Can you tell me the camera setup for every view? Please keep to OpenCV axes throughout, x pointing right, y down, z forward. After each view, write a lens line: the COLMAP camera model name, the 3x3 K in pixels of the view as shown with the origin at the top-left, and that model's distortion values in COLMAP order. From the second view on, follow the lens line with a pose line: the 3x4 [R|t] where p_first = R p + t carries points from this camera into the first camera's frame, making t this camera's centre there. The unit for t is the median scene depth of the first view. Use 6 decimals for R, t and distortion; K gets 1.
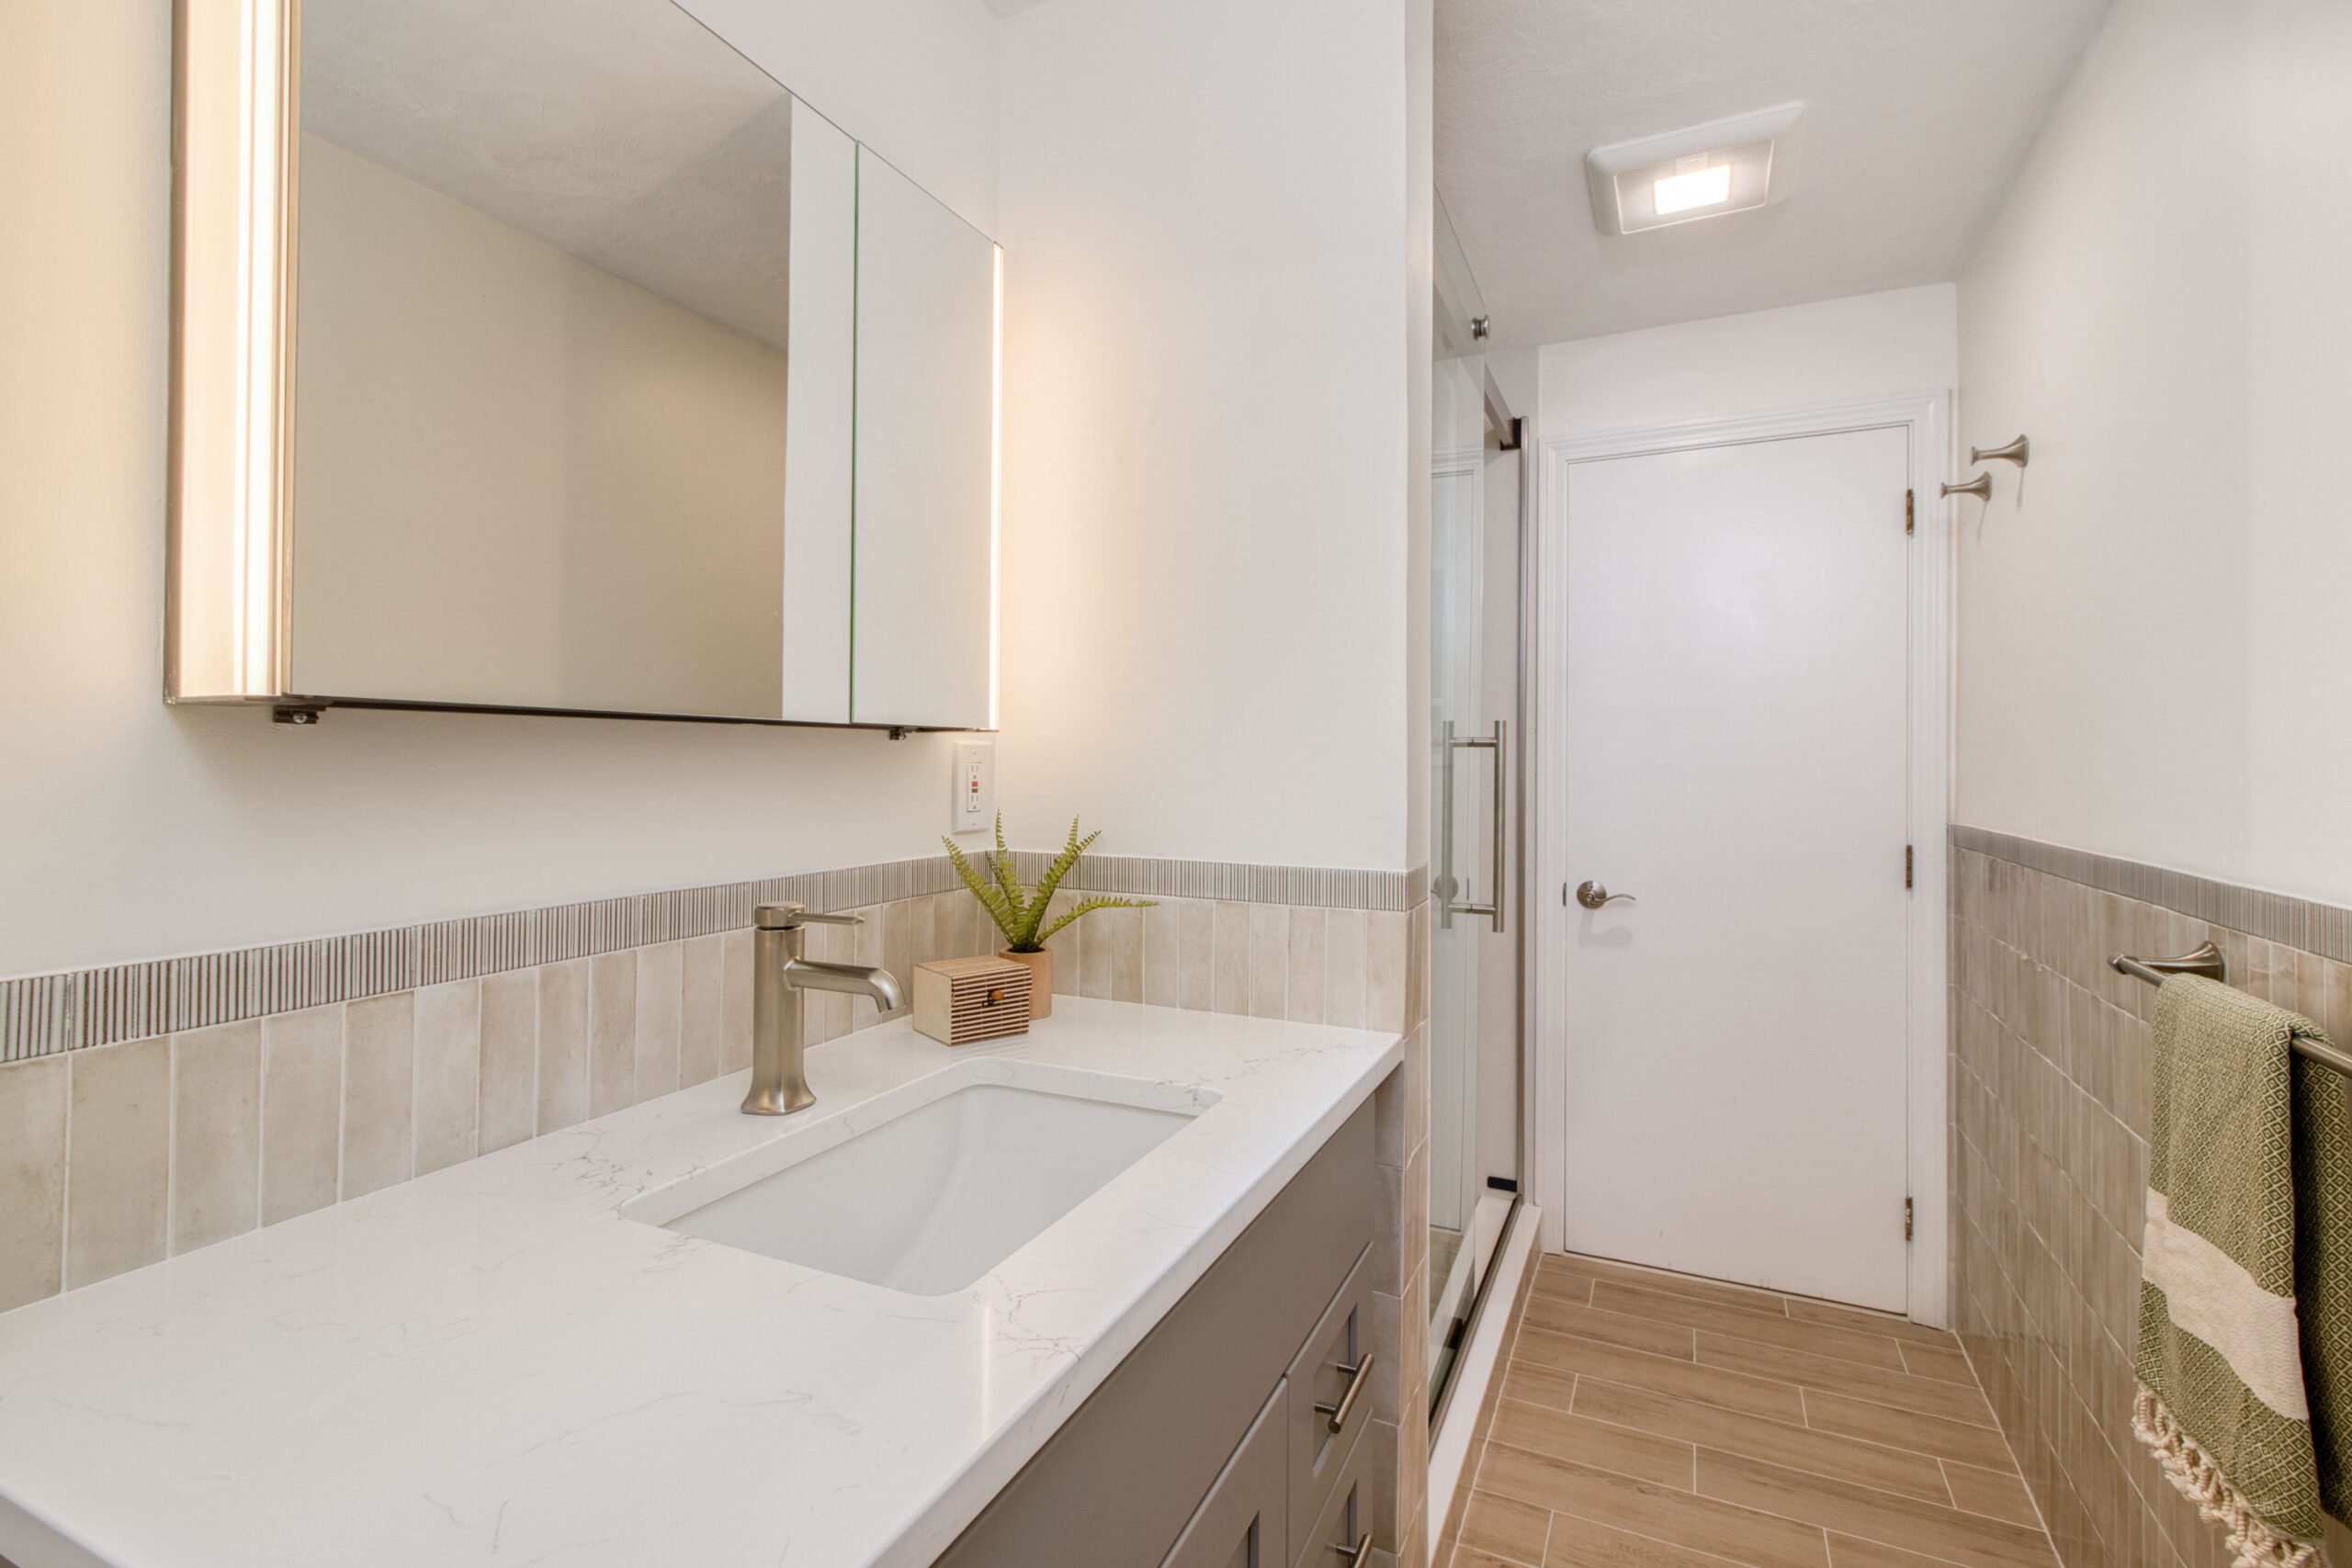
lens RADIAL K [[1143.6, 0, 1165.5], [0, 1143.6, 765.8], [0, 0, 1]] dist [0.005376, -0.000893]
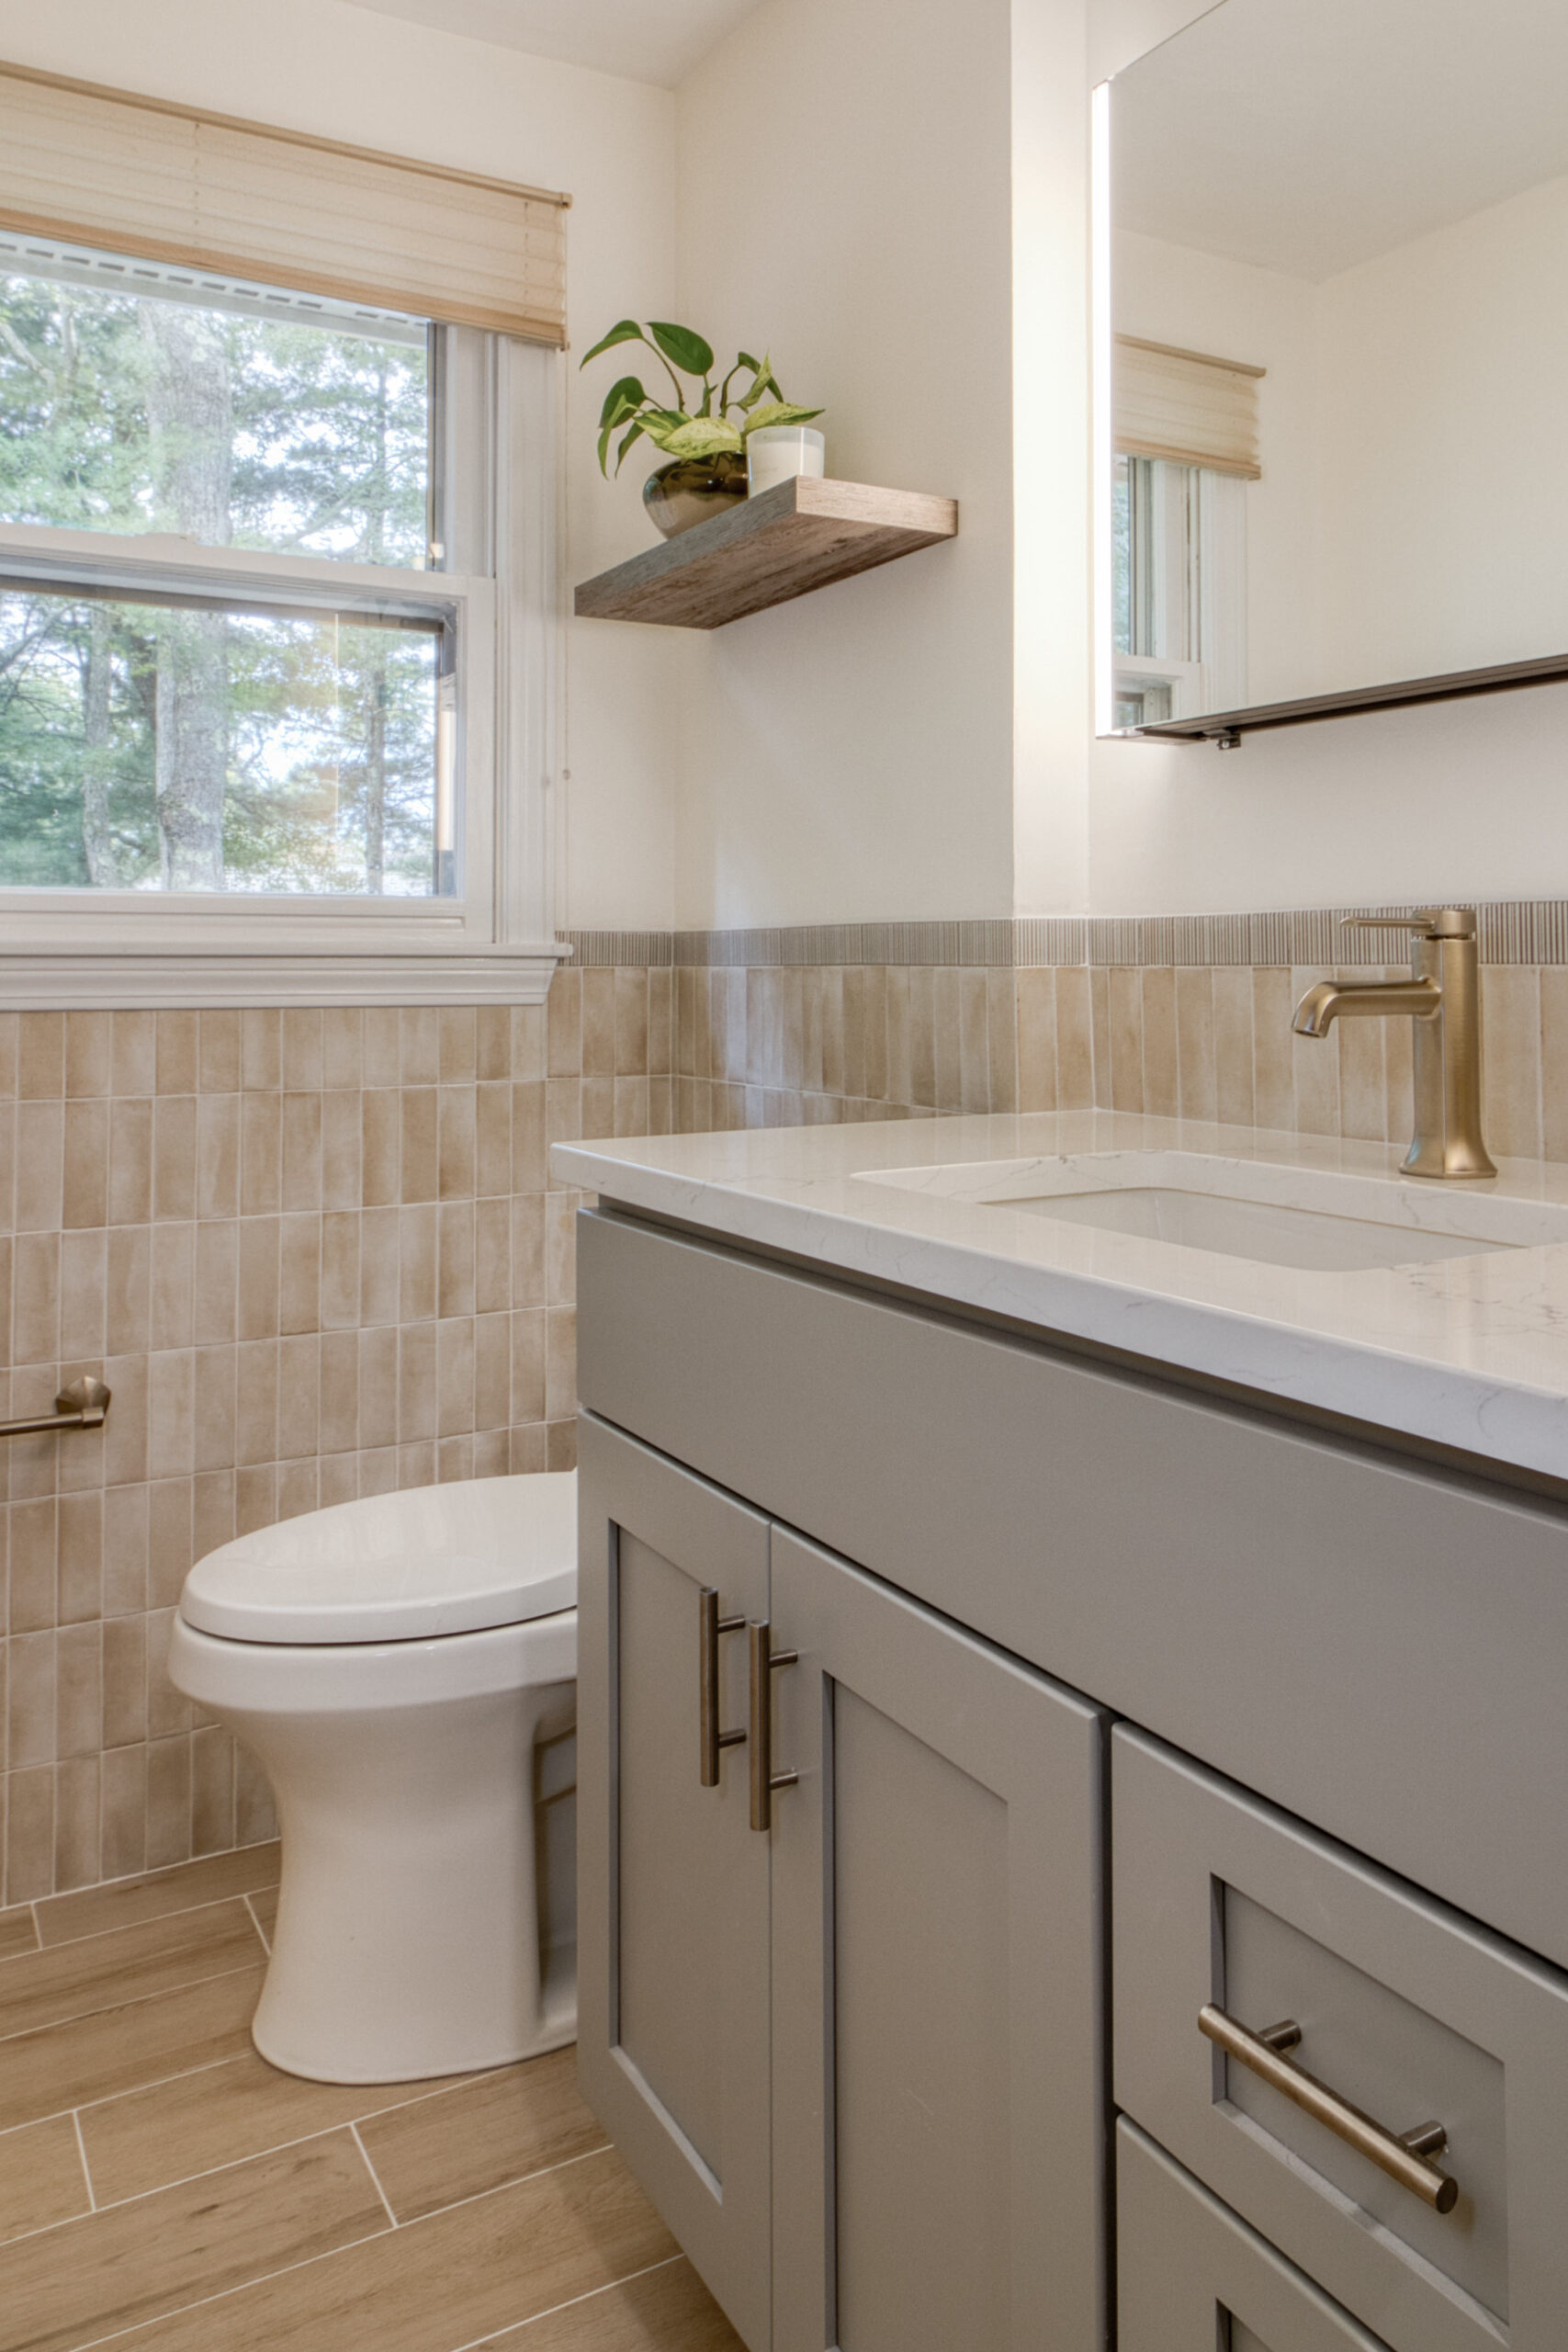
lens RADIAL K [[1700.3, 0, 810.0], [0, 1700.3, 928.6], [0, 0, 1]] dist [0.009761, -0.003953]
pose [[-0.579556, -0.022282, -0.814628, 0.905973], [-0.004687, 0.999701, -0.024010, 0.177808], [0.814919, -0.010097, -0.579487, 1.415173]]
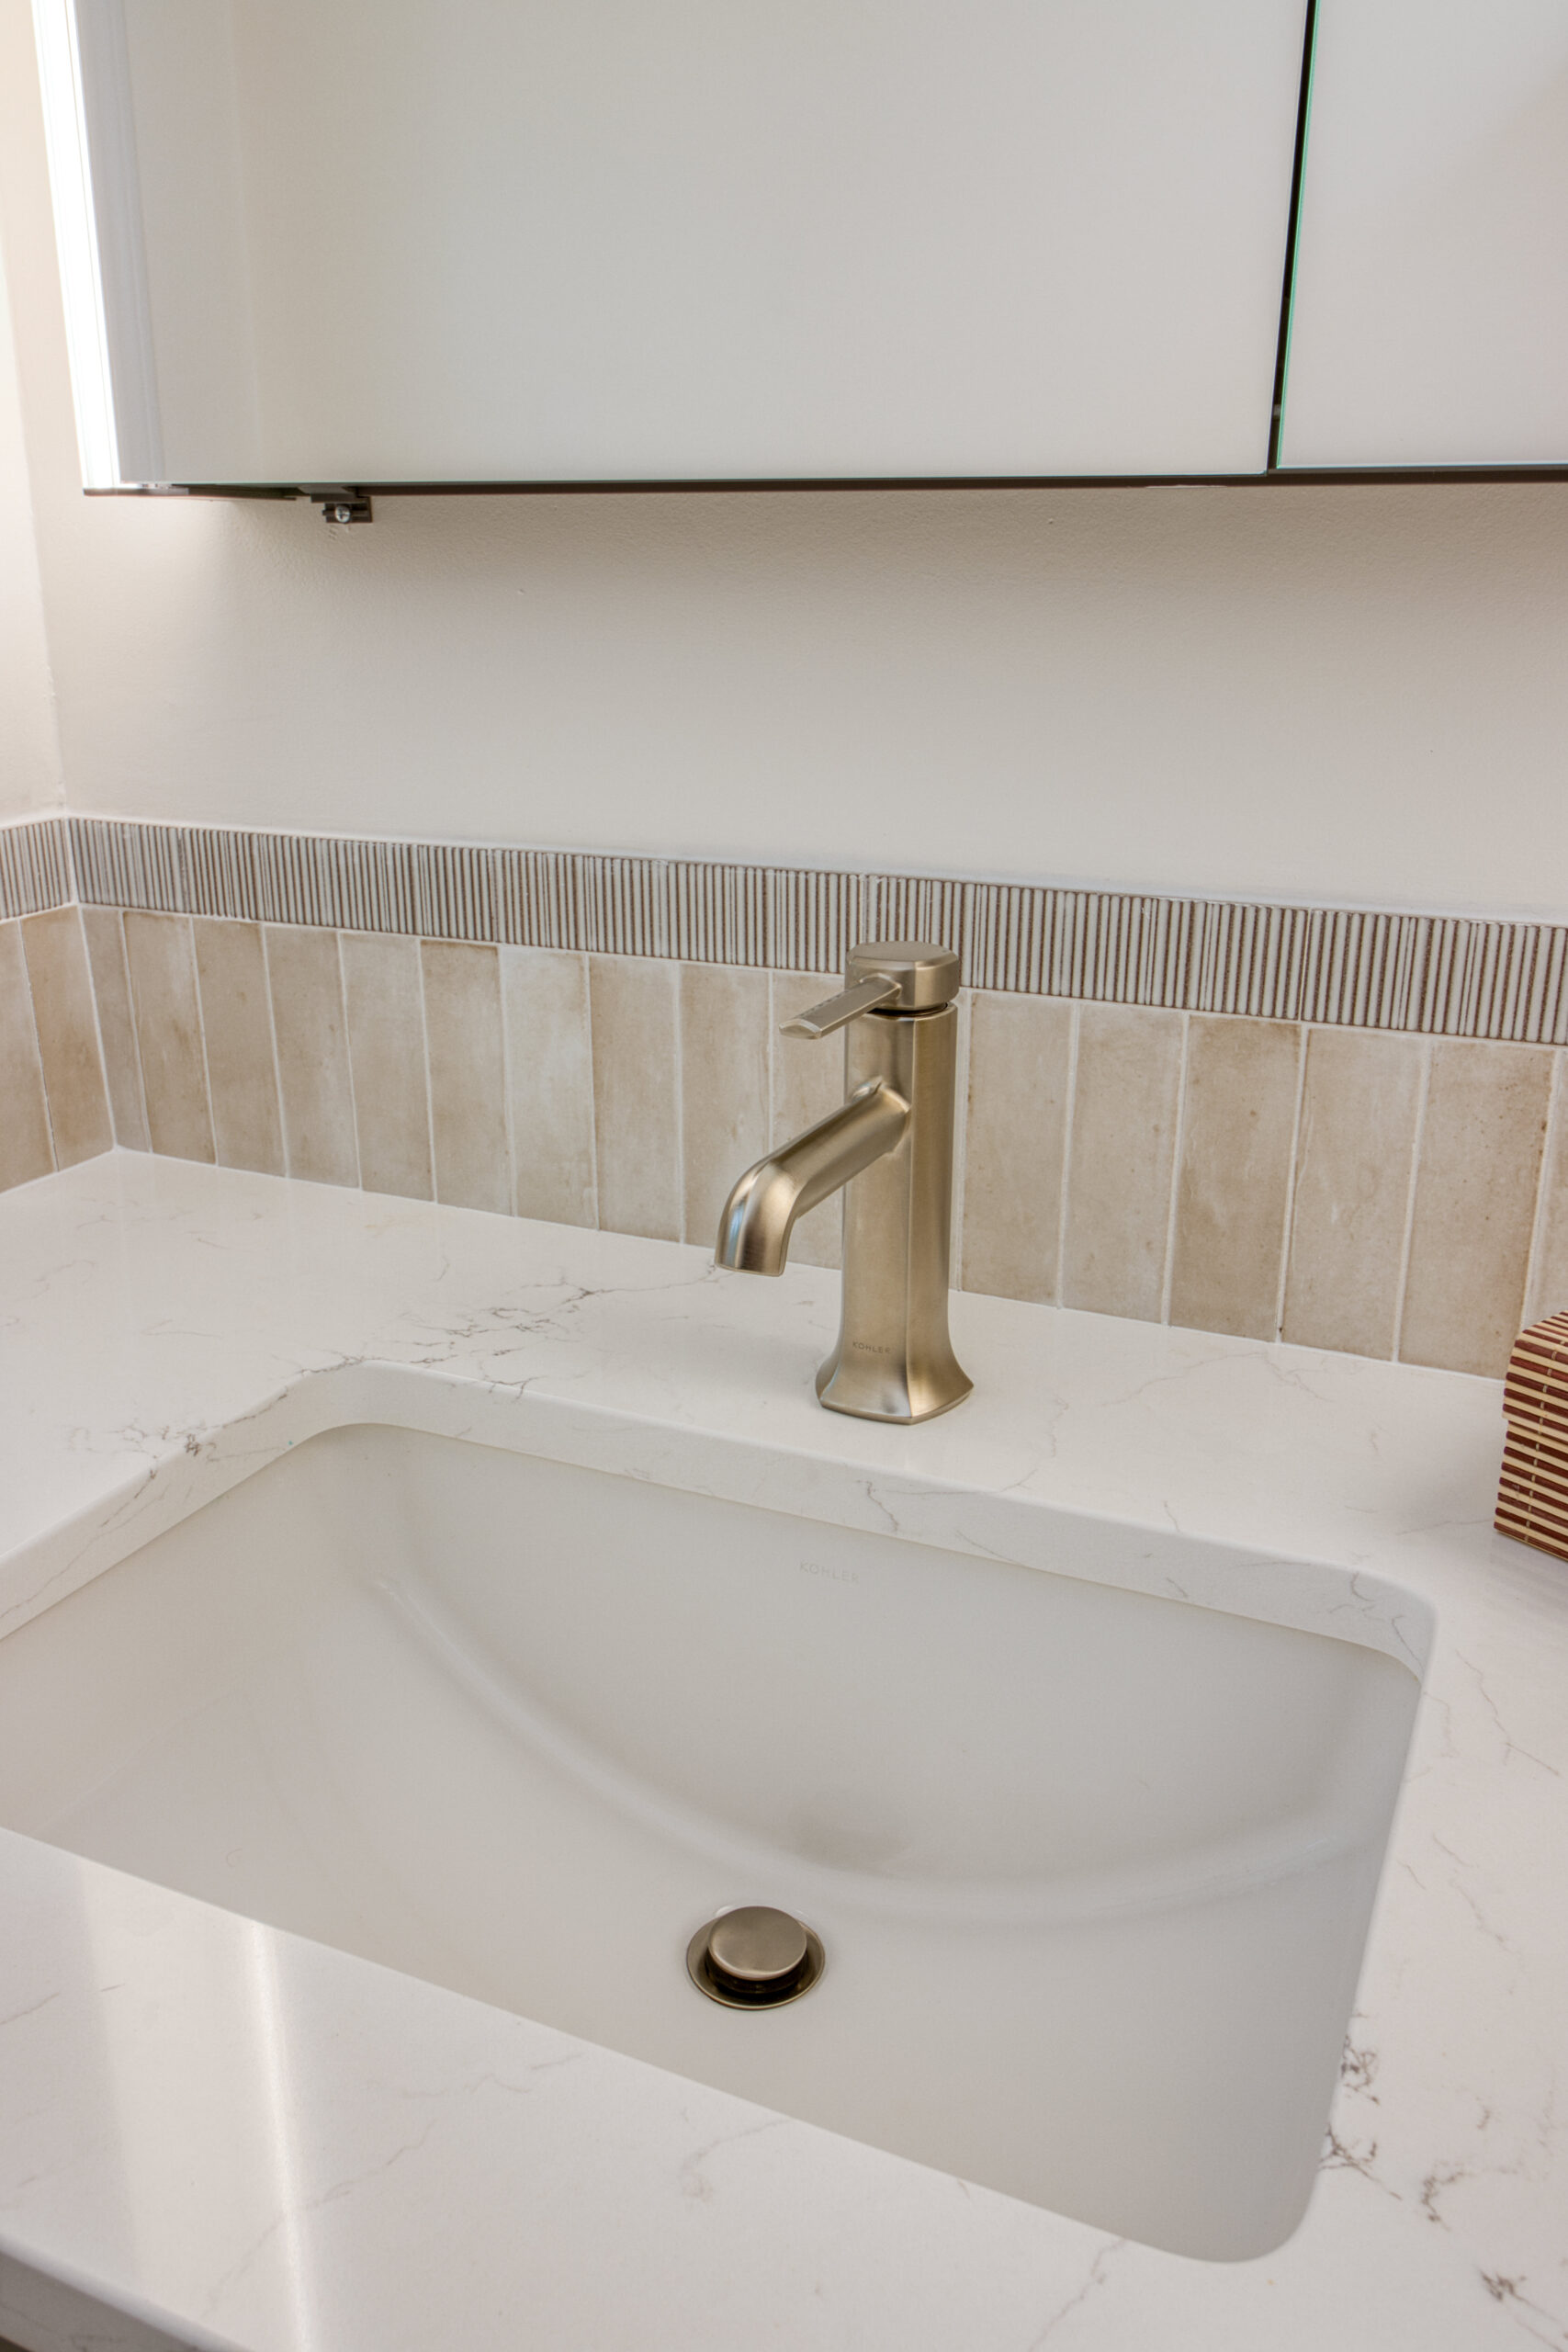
lens RADIAL K [[1861.6, 0, 758.5], [0, 1861.6, 1170.3], [0, 0, 1]] dist [0.013394, 0.001750]
pose [[-0.006940, 0.312782, -0.949800, 0.356894], [-0.005757, 0.949794, 0.312822, -0.016248], [0.999959, 0.007639, -0.004791, 1.023572]]
